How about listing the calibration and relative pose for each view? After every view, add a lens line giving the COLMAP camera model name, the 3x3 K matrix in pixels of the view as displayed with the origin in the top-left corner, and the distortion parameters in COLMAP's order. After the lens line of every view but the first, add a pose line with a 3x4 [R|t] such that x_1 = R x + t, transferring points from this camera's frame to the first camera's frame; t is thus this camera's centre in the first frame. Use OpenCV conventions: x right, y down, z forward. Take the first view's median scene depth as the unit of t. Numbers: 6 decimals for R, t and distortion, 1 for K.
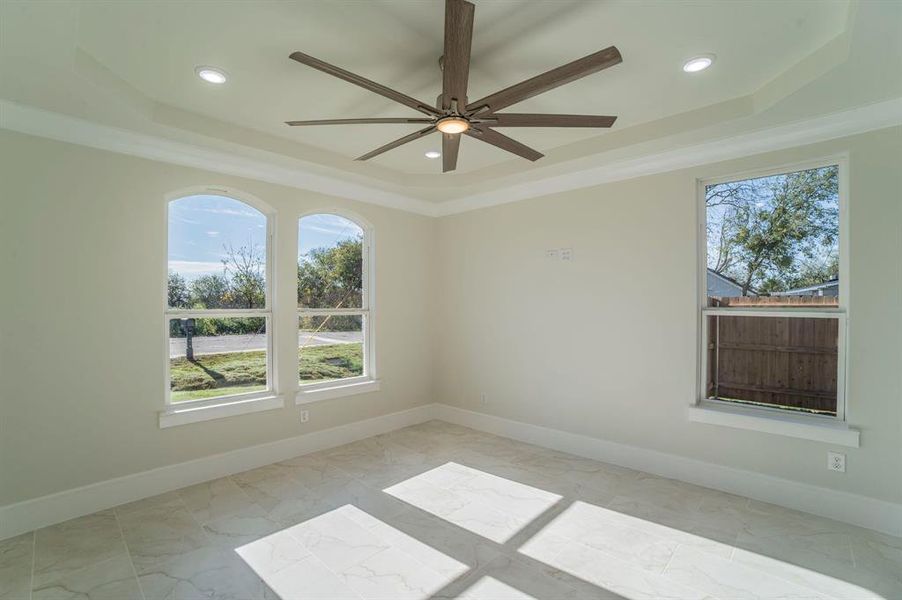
lens RADIAL K [[403.6, 0, 447.3], [0, 403.6, 307.1], [0, 0, 1]] dist [-0.098034, 0.034065]
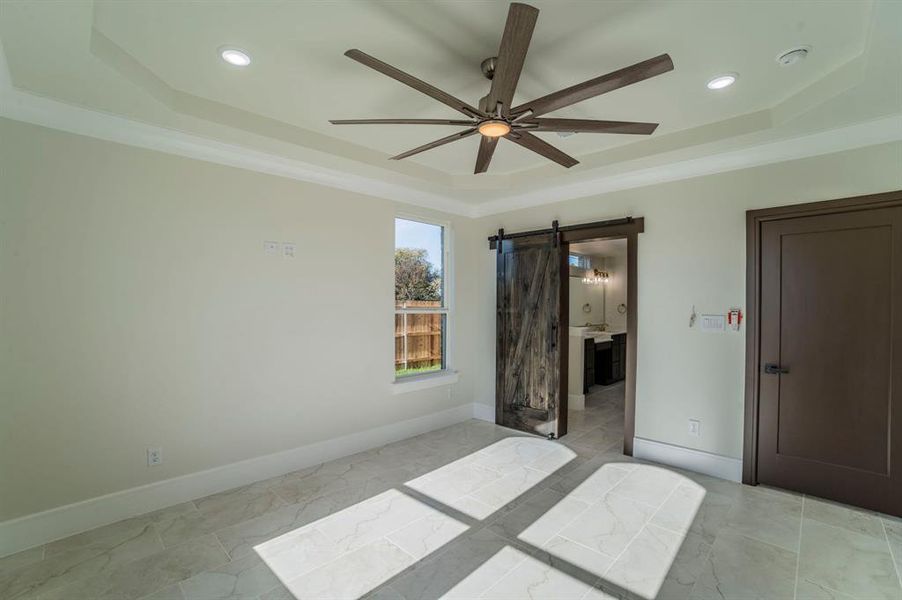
lens RADIAL K [[403.6, 0, 447.3], [0, 403.6, 307.1], [0, 0, 1]] dist [-0.098034, 0.034065]
pose [[0.024176, -0.004343, 0.999698, -0.788668], [0.005875, 0.999974, 0.004202, -0.007897], [-0.999690, 0.005772, 0.024201, 0.857011]]
